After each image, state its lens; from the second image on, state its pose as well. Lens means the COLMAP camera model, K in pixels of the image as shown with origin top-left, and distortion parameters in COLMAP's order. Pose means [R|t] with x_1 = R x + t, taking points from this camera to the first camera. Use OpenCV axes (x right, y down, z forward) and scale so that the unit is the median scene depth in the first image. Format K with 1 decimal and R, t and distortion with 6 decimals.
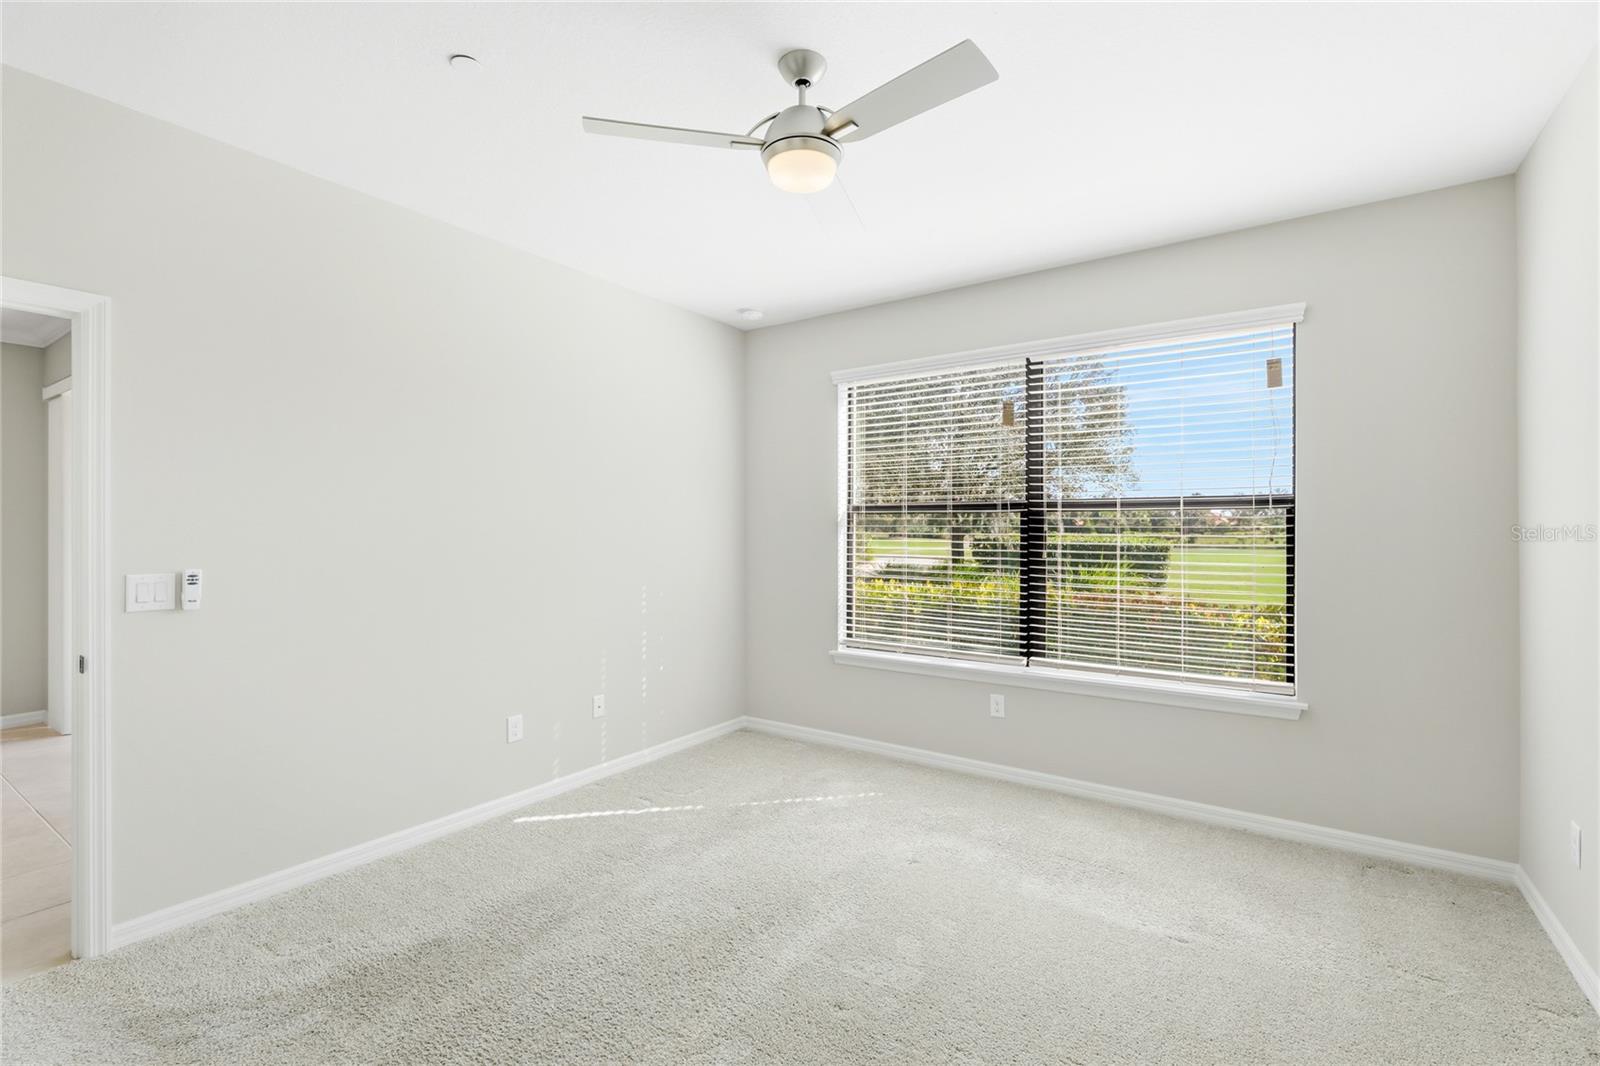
lens RADIAL K [[726.3, 0, 803.0], [0, 726.3, 531.3], [0, 0, 1]] dist [0.003129, 0.000706]
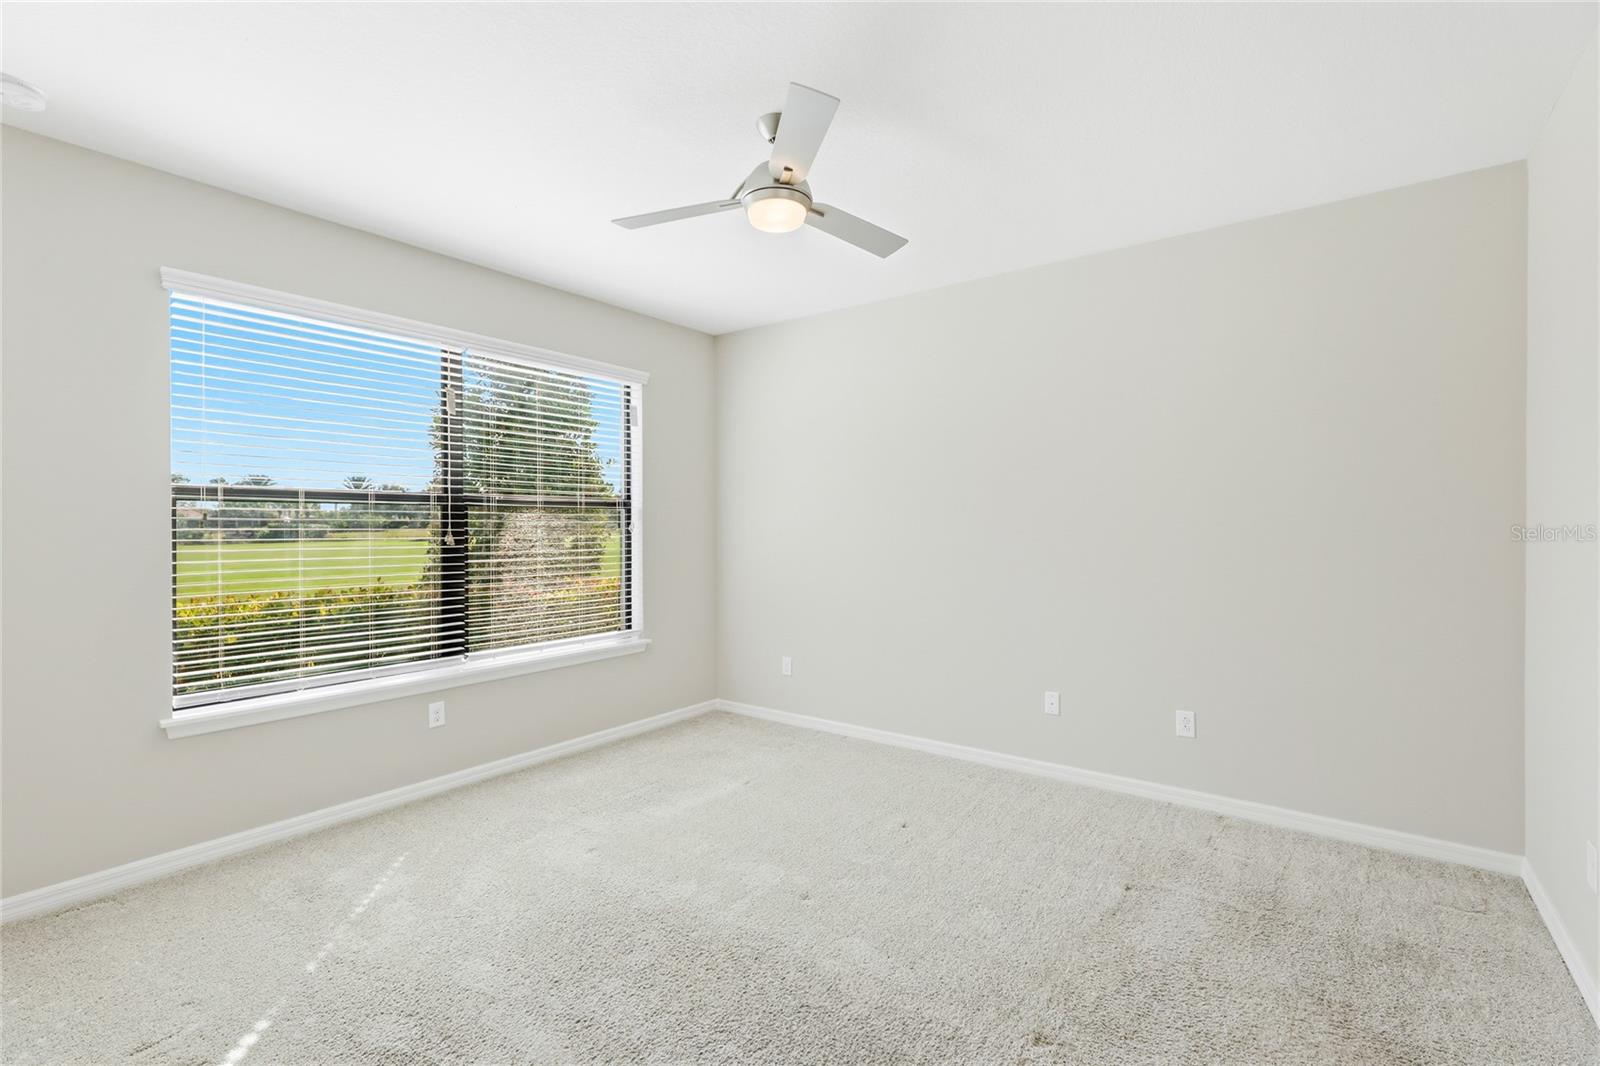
lens RADIAL K [[726.3, 0, 812.5], [0, 726.3, 530.1], [0, 0, 1]] dist [0.003129, 0.000706]
pose [[0.015977, -0.011756, 0.999803, -0.671228], [-0.001039, 0.999930, 0.011774, -0.006893], [-0.999872, -0.001227, 0.015964, 0.524799]]
